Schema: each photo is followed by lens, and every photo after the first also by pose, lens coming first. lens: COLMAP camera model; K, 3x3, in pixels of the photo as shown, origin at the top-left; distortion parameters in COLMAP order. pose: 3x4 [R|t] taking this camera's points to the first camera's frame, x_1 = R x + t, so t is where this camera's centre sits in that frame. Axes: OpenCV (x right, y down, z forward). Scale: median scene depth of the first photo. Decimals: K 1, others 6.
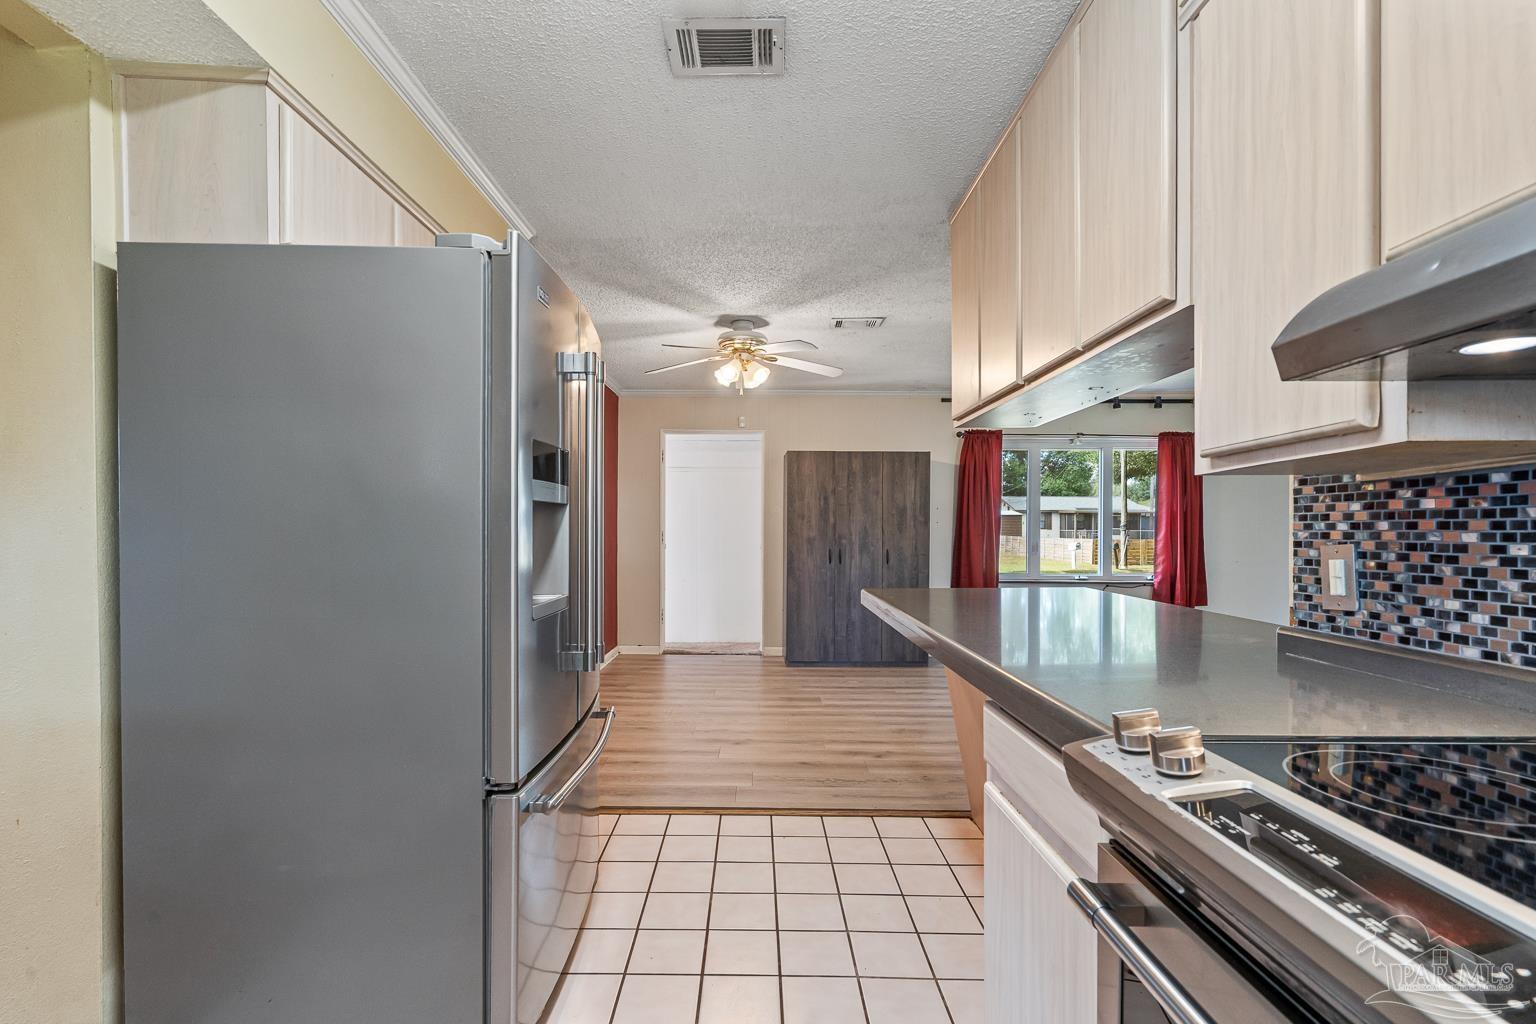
lens RADIAL K [[700.3, 0, 754.1], [0, 700.3, 529.6], [0, 0, 1]] dist [-0.006733, 0.003990]
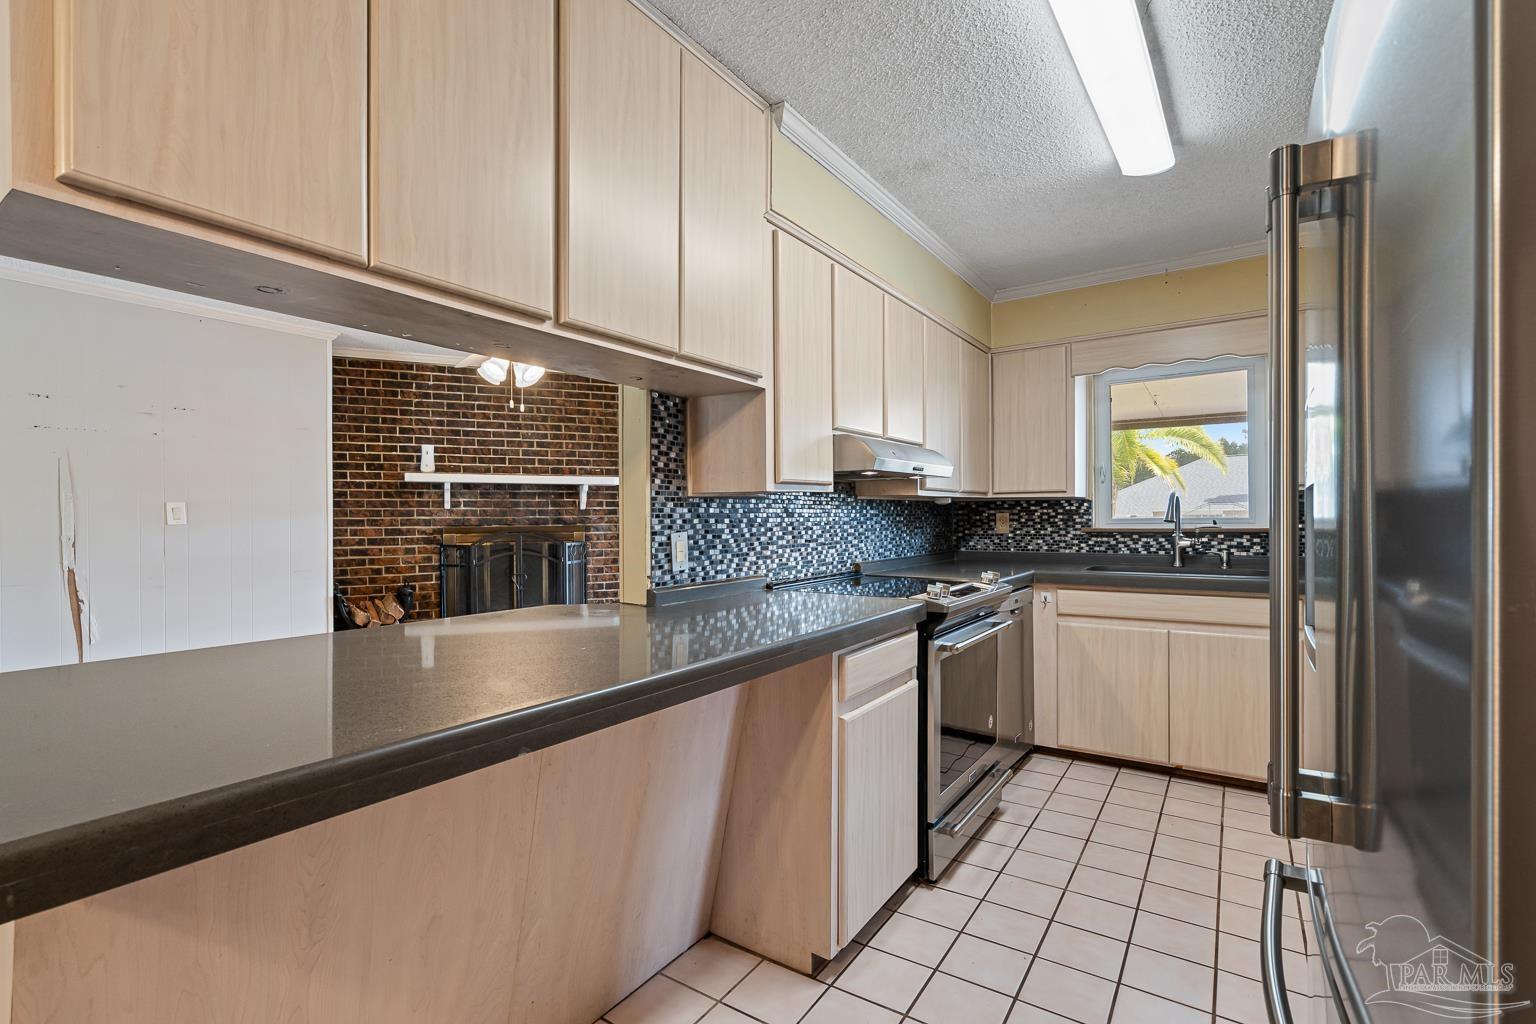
lens RADIAL K [[700.3, 0, 770.8], [0, 700.3, 520.8], [0, 0, 1]] dist [-0.006733, 0.003990]
pose [[-0.834079, 0.000977, 0.551644, -0.282586], [0.004220, 0.999980, 0.004608, -0.012790], [-0.551628, 0.006171, -0.834067, 2.211438]]
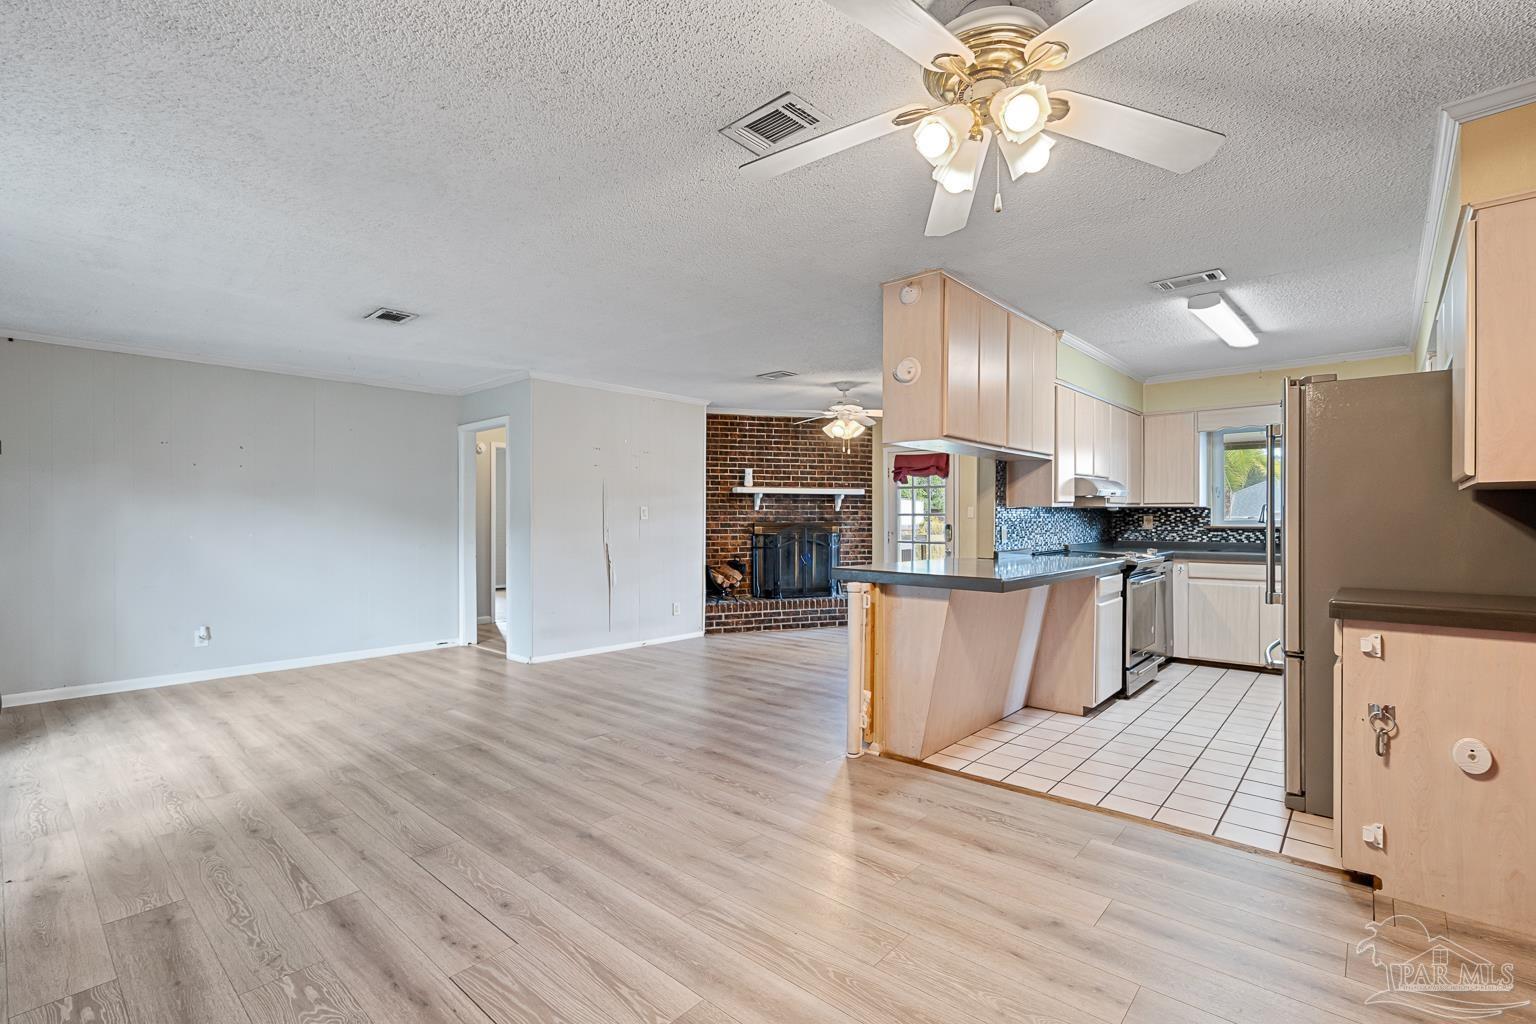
lens RADIAL K [[700.3, 0, 770.5], [0, 700.3, 517.0], [0, 0, 1]] dist [-0.006733, 0.003990]
pose [[-0.757956, -0.003252, 0.652297, -0.575134], [-0.002480, 0.999995, 0.002104, -0.024742], [-0.652301, -0.000022, -0.757960, 4.272461]]
